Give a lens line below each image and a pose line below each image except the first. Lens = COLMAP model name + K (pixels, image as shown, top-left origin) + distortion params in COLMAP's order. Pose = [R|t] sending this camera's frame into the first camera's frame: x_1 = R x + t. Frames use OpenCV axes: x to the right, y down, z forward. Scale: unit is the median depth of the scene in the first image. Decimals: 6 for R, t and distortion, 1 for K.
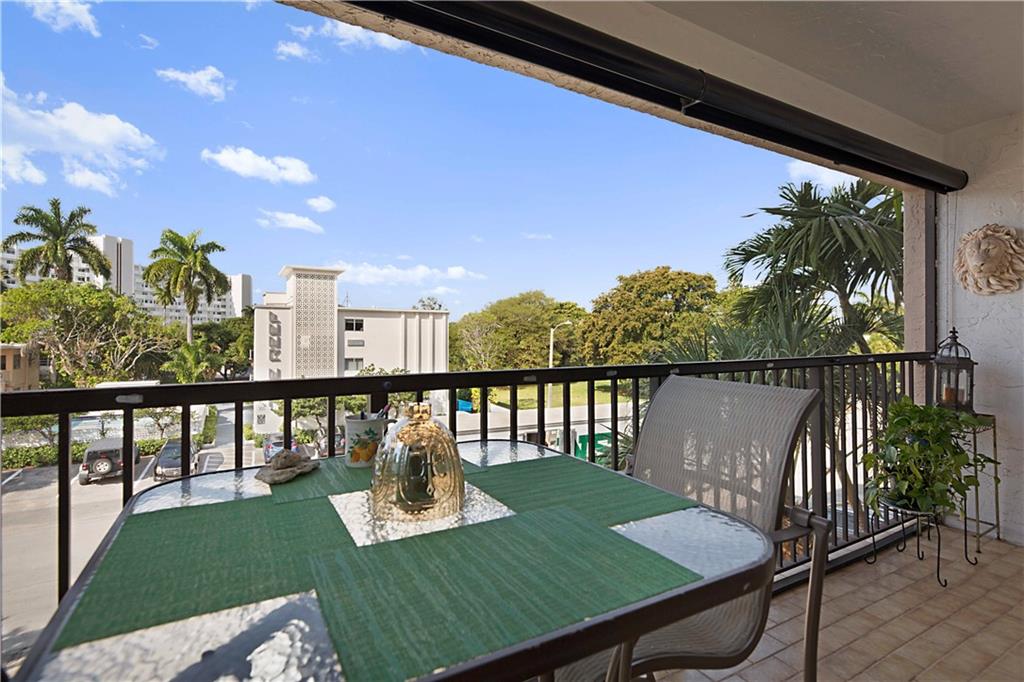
lens RADIAL K [[494.7, 0, 518.7], [0, 494.7, 334.4], [0, 0, 1]] dist [0.004392, -0.001338]
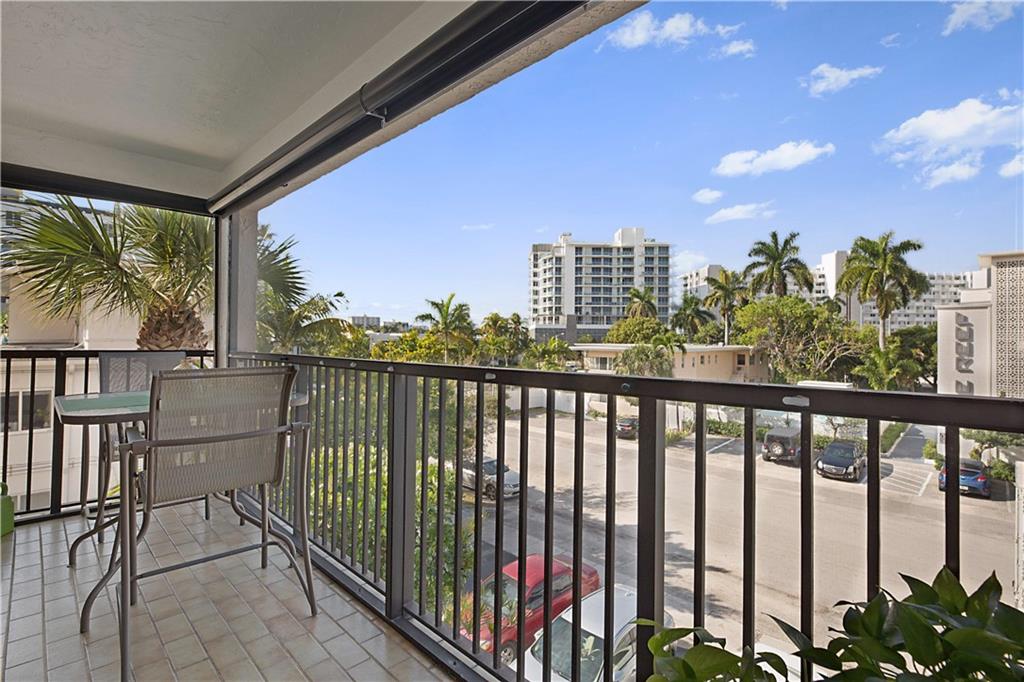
lens RADIAL K [[494.7, 0, 534.7], [0, 494.7, 331.5], [0, 0, 1]] dist [0.004392, -0.001338]
pose [[0.264280, -0.012063, -0.964371, 0.111894], [-0.003645, 0.999902, -0.013507, 0.000232], [0.964439, 0.007085, 0.264210, 0.081328]]
